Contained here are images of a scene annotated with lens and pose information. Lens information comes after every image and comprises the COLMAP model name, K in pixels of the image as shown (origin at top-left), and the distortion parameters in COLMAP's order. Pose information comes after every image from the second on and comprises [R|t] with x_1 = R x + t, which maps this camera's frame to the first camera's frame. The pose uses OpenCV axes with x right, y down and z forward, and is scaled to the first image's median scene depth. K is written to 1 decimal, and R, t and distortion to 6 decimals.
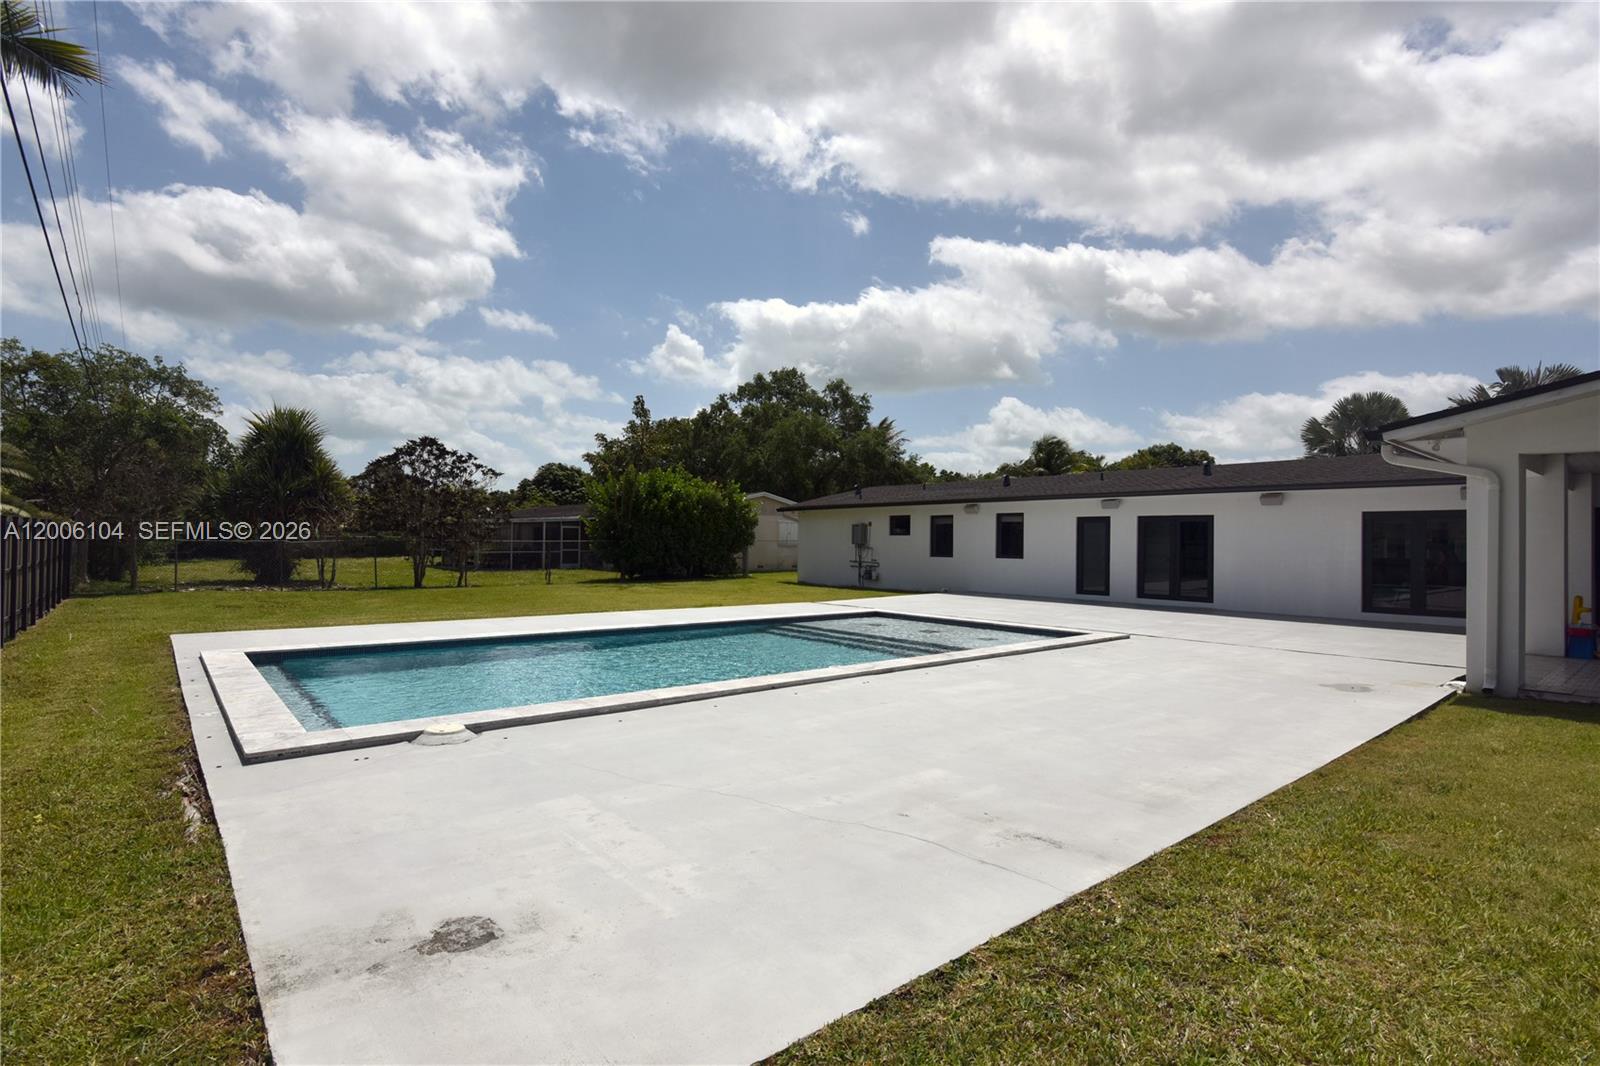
lens RADIAL K [[783.3, 0, 799.9], [0, 783.3, 528.9], [0, 0, 1]] dist [-0.019557, -0.000195]
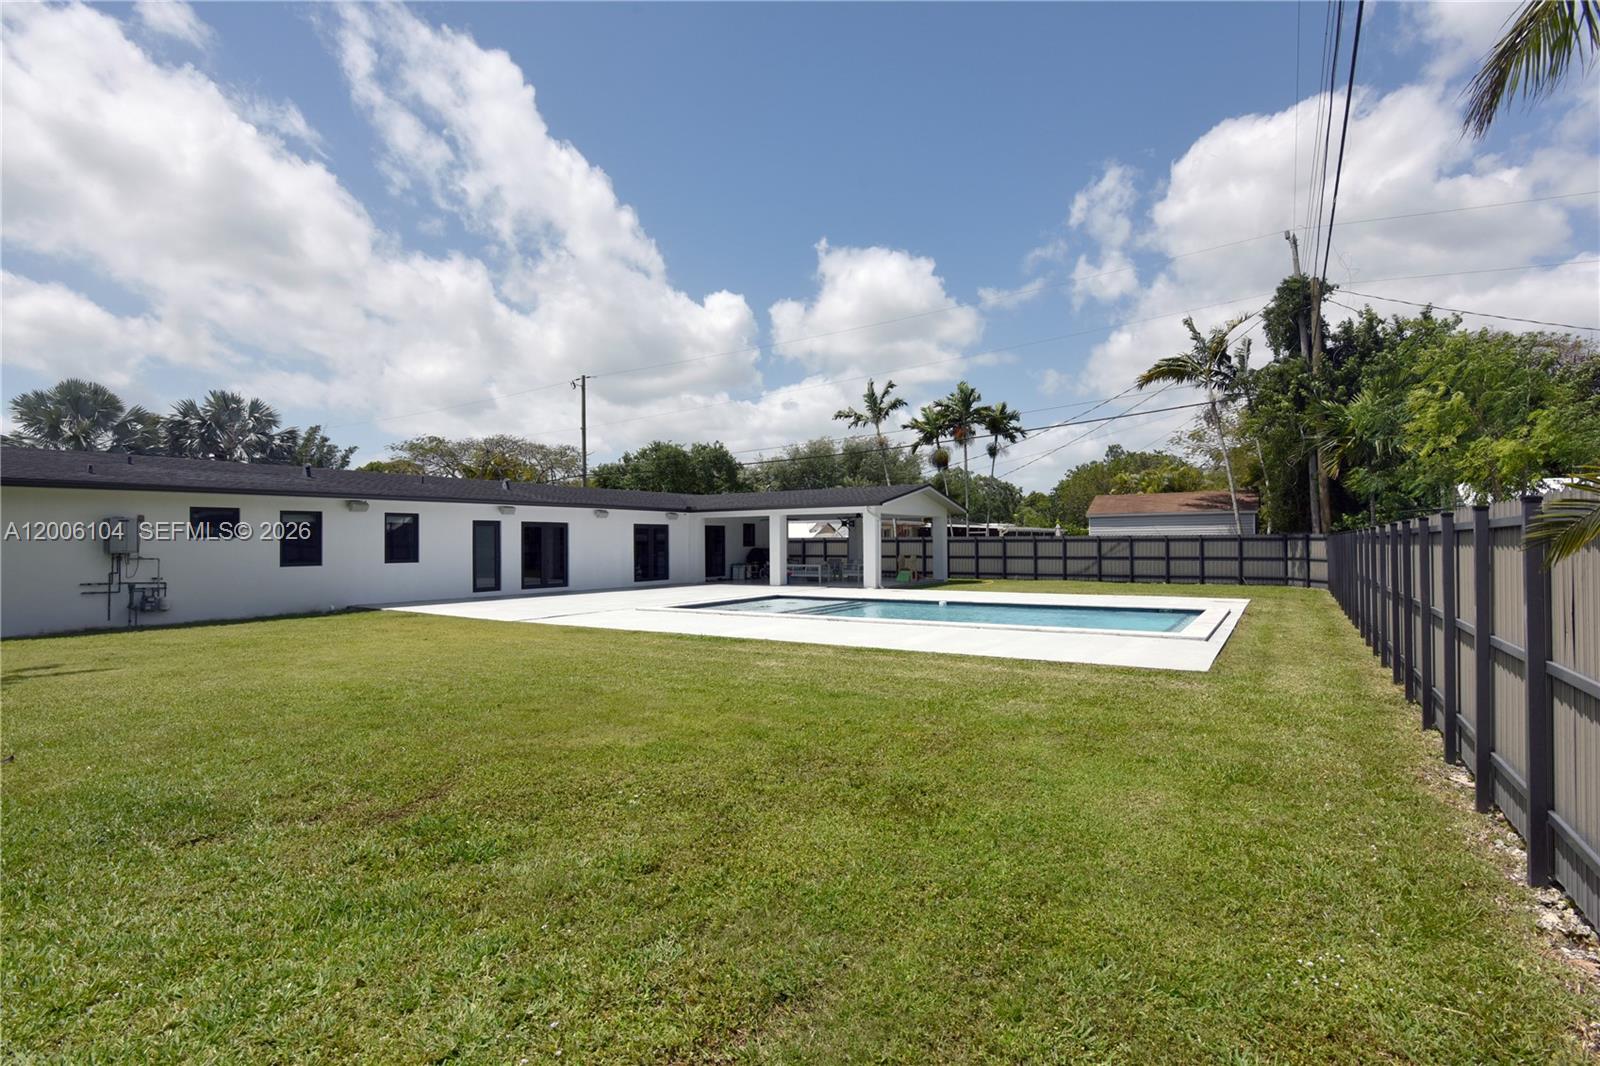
lens RADIAL K [[783.3, 0, 798.1], [0, 783.3, 529.7], [0, 0, 1]] dist [-0.019557, -0.000195]
pose [[-0.302088, 0.006262, 0.953259, -0.635951], [-0.010312, 0.999898, -0.009836, 0.002688], [-0.953224, -0.012801, -0.301993, 0.716905]]
